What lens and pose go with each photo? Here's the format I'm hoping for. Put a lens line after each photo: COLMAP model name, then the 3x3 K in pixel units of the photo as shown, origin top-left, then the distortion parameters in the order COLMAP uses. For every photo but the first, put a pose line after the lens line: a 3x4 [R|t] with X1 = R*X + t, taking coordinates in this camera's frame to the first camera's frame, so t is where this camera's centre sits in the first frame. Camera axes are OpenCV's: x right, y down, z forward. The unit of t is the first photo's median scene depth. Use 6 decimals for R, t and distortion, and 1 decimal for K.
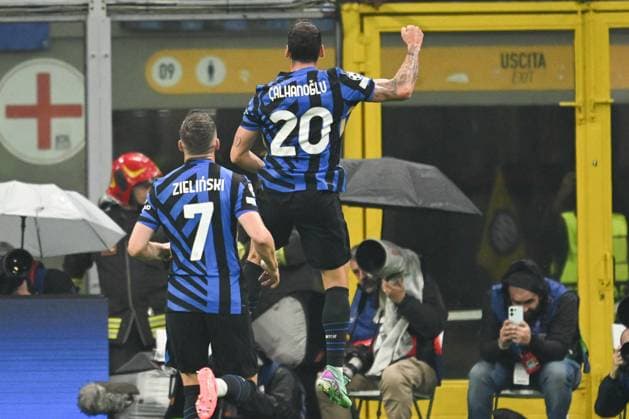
lens RADIAL K [[3805.2, 0, 314.5], [0, 3805.2, 209.5], [0, 0, 1]] dist [0.249653, -25.628672]
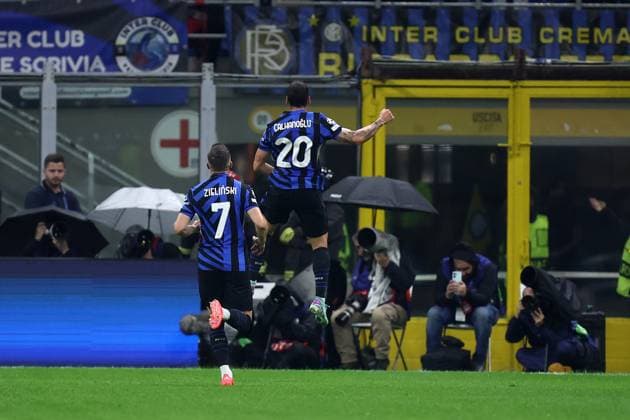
lens RADIAL K [[3811.2, 0, 315.0], [0, 3811.2, 210.0], [0, 0, 1]] dist [0.249653, -25.628672]
pose [[0.994003, 0.018668, 0.107750, -0.177087], [-0.018657, 0.999825, -0.001110, 0.002842], [-0.107752, -0.000907, 0.994177, -0.567254]]
